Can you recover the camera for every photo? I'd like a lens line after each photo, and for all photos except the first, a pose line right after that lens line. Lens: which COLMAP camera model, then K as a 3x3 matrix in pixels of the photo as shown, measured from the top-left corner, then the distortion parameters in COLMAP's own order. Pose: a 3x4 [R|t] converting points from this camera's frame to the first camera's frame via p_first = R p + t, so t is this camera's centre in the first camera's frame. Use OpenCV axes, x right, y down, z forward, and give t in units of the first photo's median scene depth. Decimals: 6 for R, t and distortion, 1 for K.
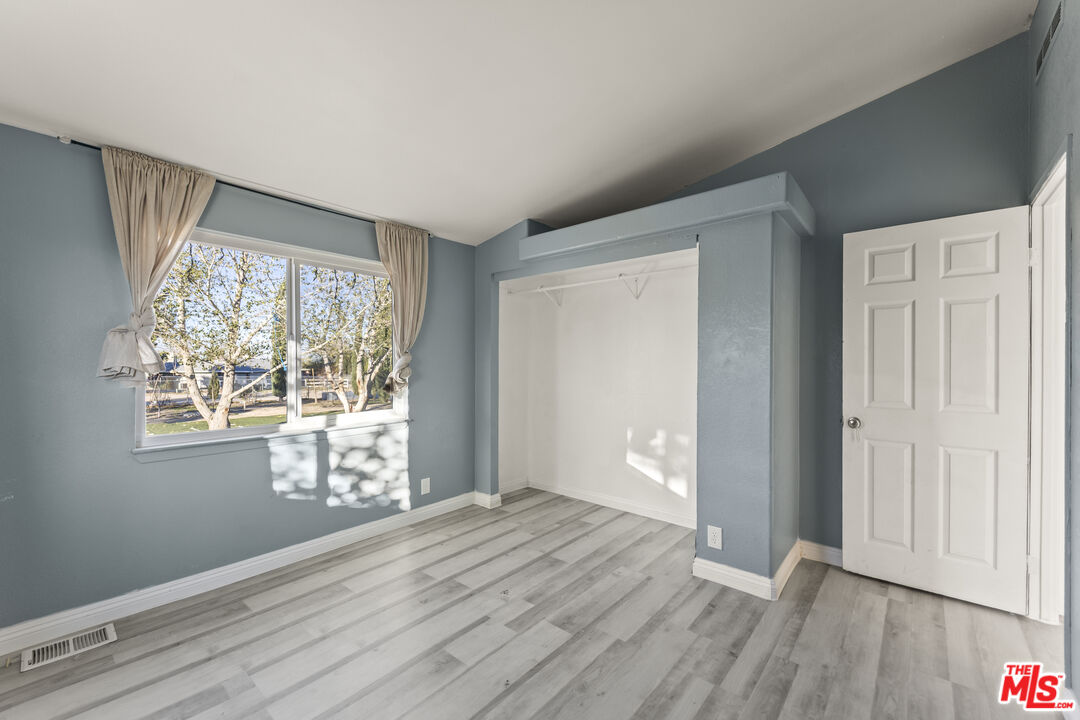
lens RADIAL K [[437.5, 0, 544.7], [0, 437.5, 358.3], [0, 0, 1]] dist [0.009735, -0.003671]
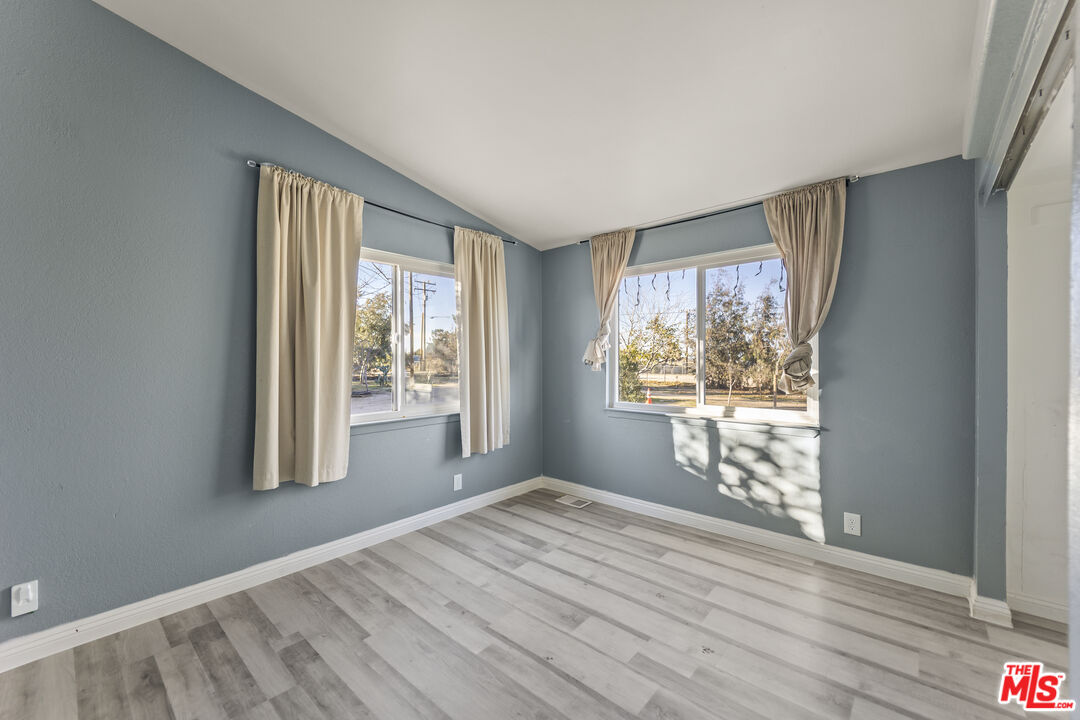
lens RADIAL K [[437.5, 0, 543.6], [0, 437.5, 360.4], [0, 0, 1]] dist [0.009735, -0.003671]
pose [[-0.024651, 0.008185, -0.999663, 0.585367], [0.013801, 0.999874, 0.007846, 0.004515], [0.999601, -0.013603, -0.024761, 0.614578]]
